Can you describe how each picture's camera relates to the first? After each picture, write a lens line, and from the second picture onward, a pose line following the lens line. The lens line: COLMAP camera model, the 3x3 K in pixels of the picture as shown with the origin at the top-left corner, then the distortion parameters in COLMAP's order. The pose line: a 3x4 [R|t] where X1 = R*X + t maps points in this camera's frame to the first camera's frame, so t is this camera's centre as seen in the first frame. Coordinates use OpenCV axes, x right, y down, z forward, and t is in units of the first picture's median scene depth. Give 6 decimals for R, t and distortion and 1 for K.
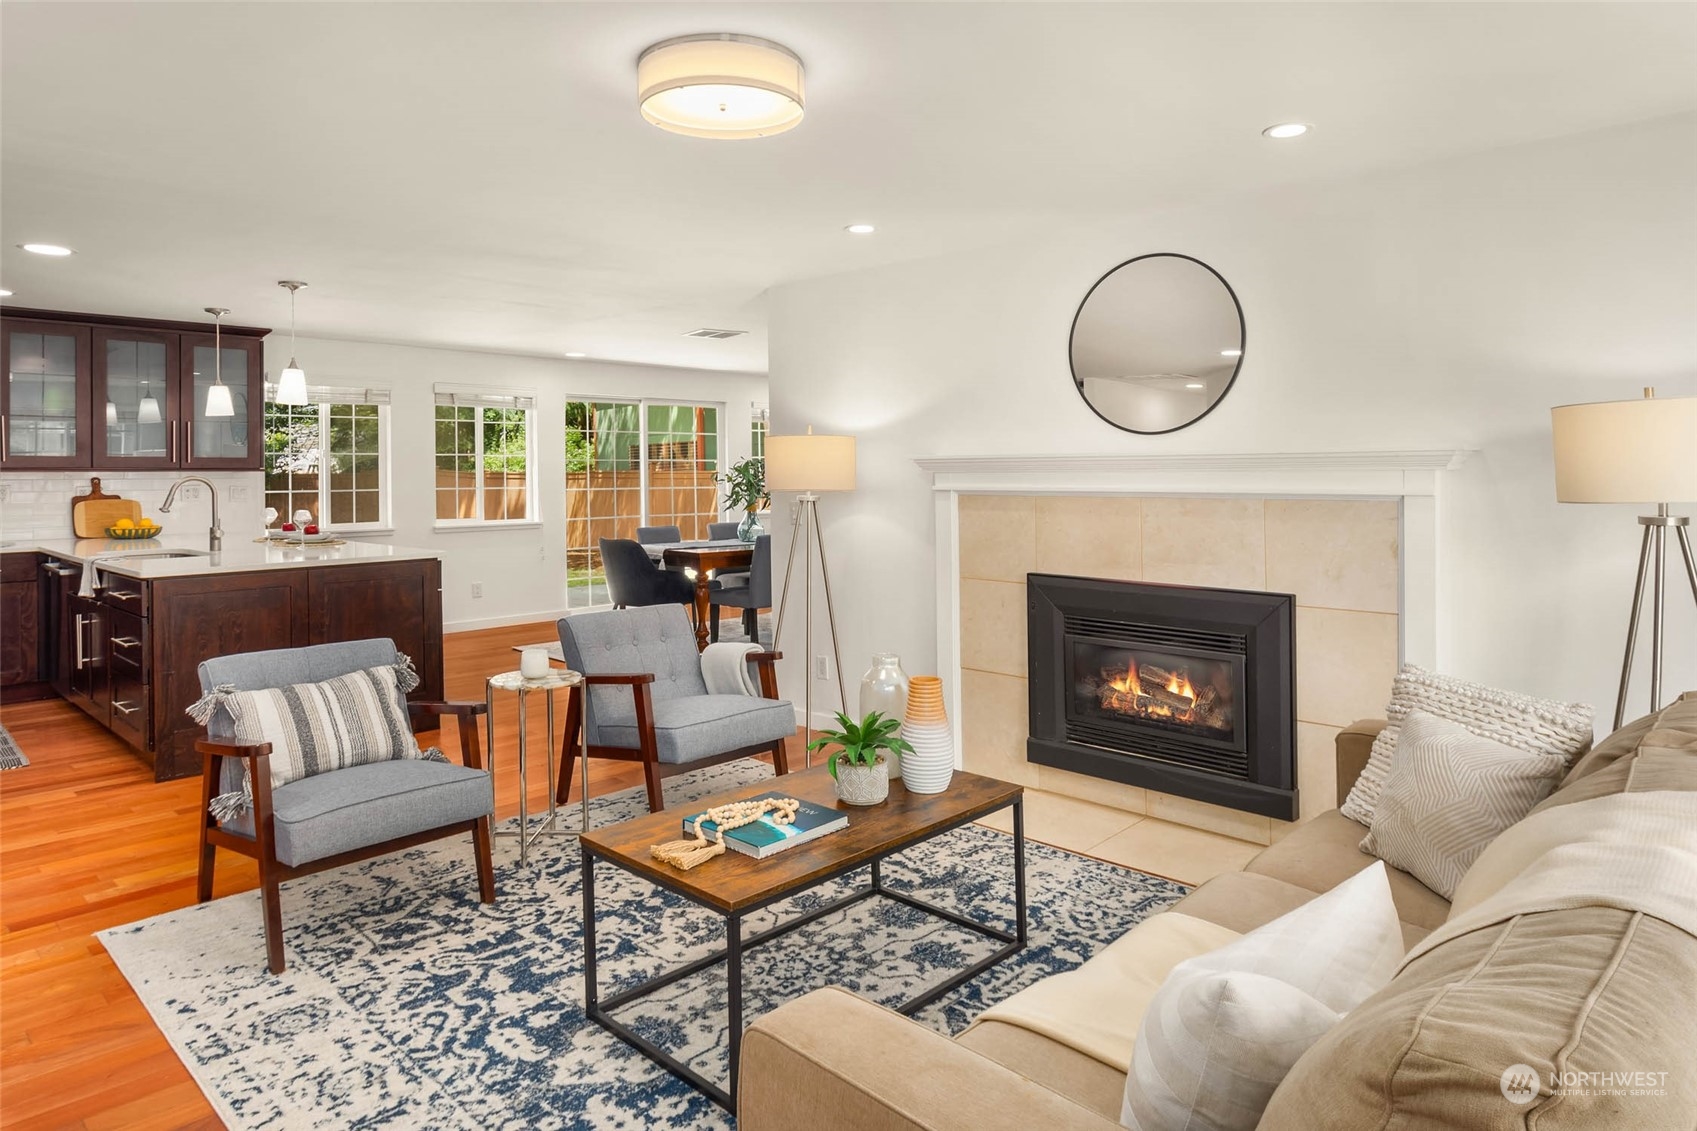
lens RADIAL K [[1007.7, 0, 844.6], [0, 1007.7, 467.6], [0, 0, 1]] dist [-0.002322, 0.001783]
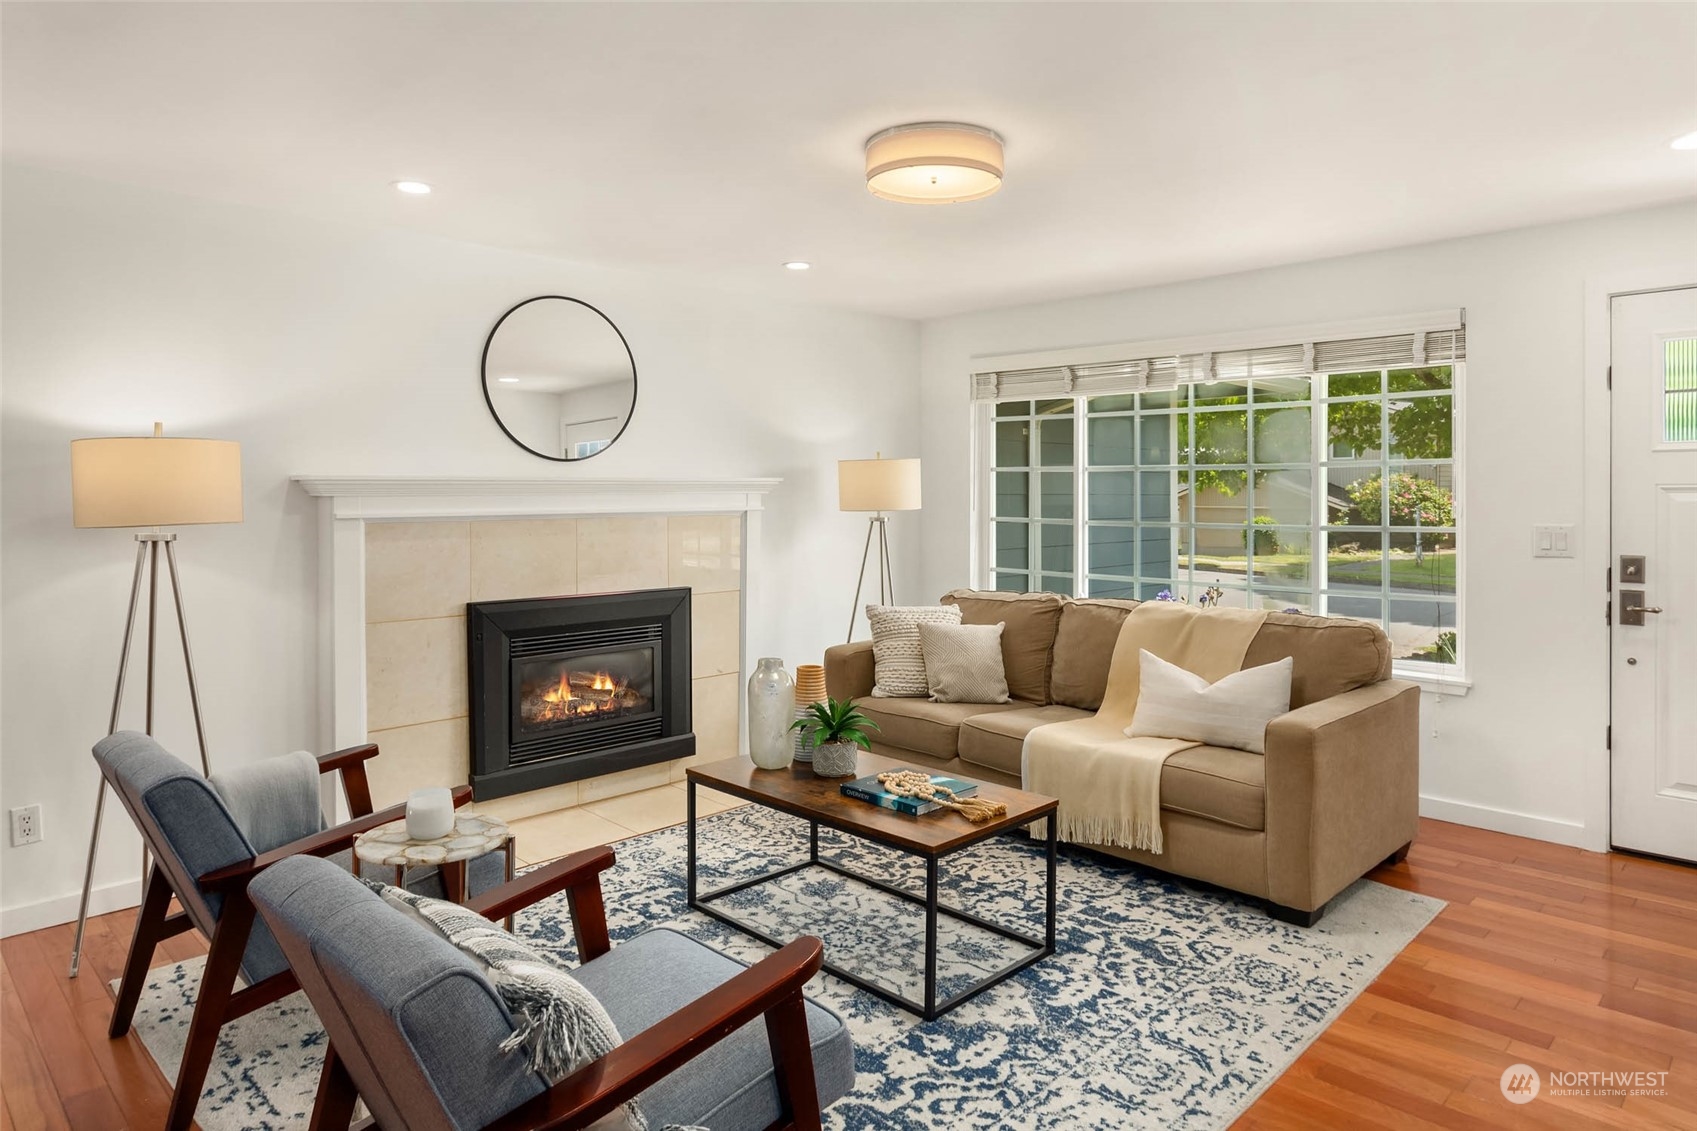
lens RADIAL K [[1037.1, 0, 848.7], [0, 1037.1, 603.6], [0, 0, 1]] dist [-0.005645, 0.000251]
pose [[0.019279, -0.099235, 0.994877, -1.110178], [-0.002589, 0.995054, 0.099303, 0.013001], [-0.999811, -0.004490, 0.018927, 0.932177]]
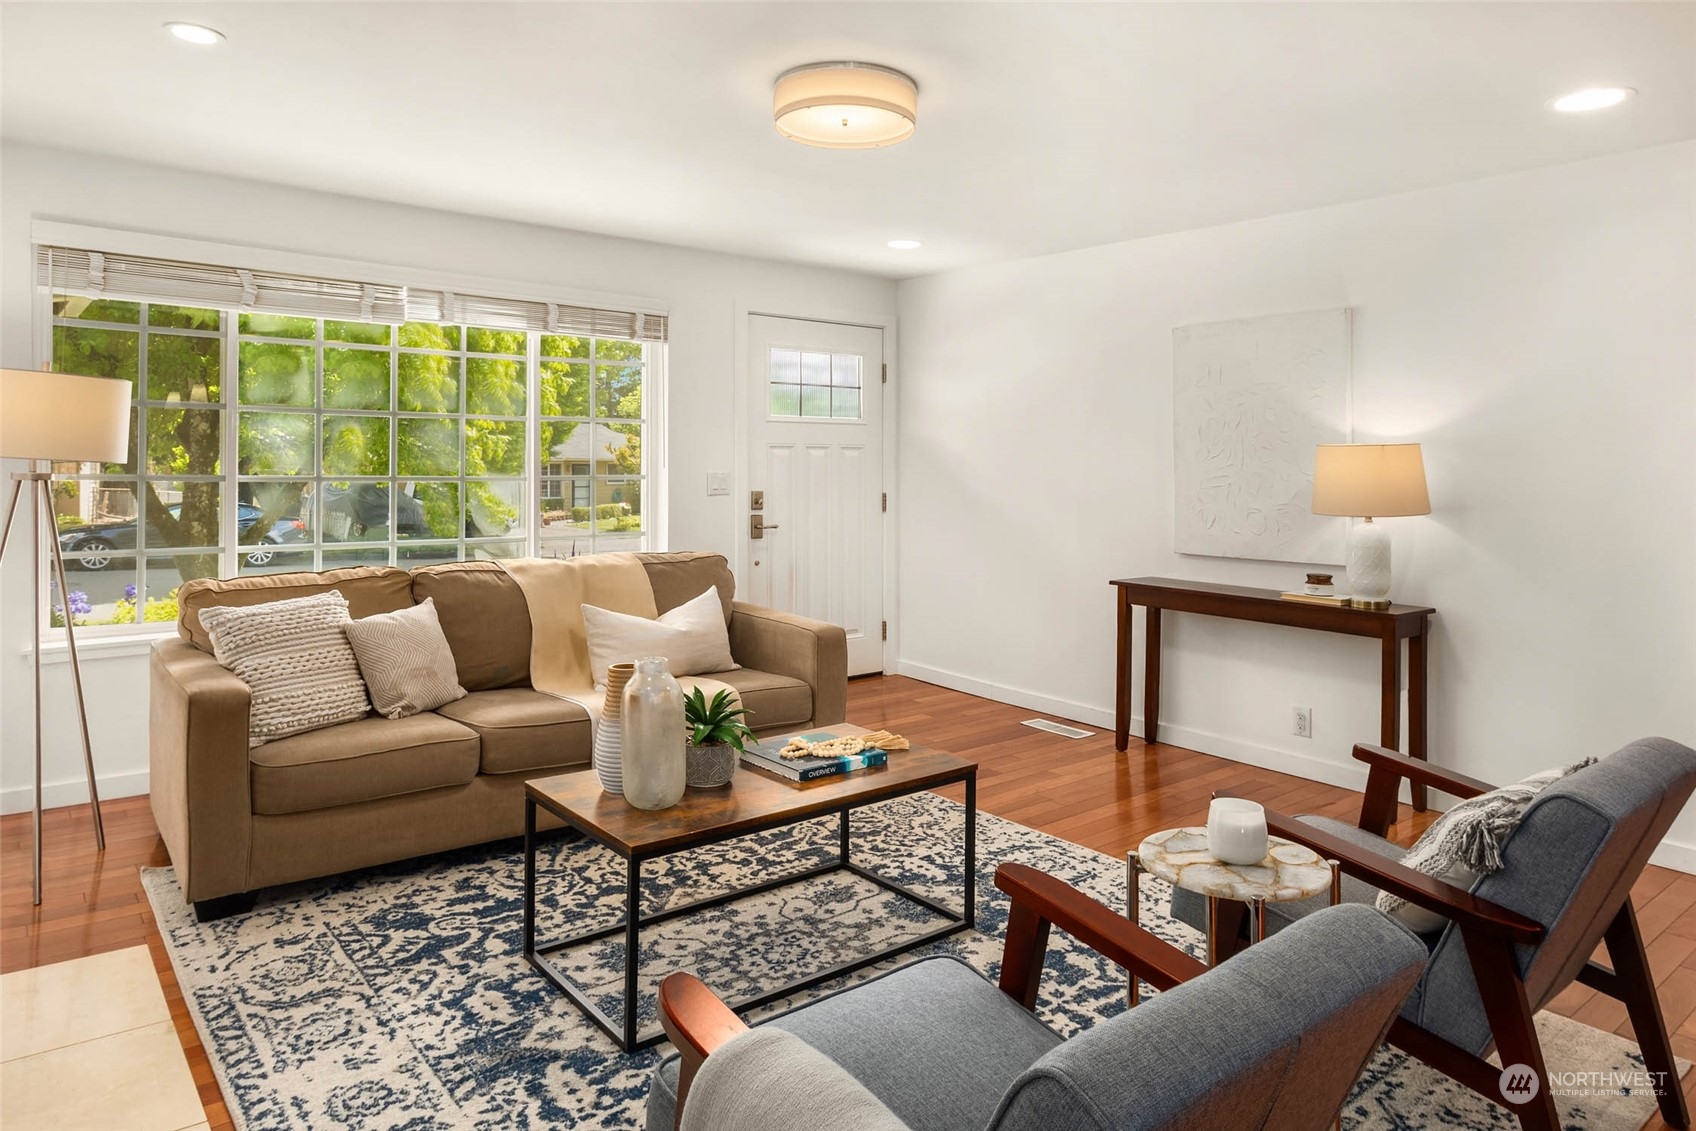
lens RADIAL K [[1052.1, 0, 848.0], [0, 1052.1, 565.5], [0, 0, 1]] dist [-0.002480, 0.001027]
pose [[-0.991879, -0.017611, 0.125959, -0.225228], [-0.005511, 0.995388, 0.095776, 0.027701], [-0.127064, 0.094304, -0.987401, 1.872456]]
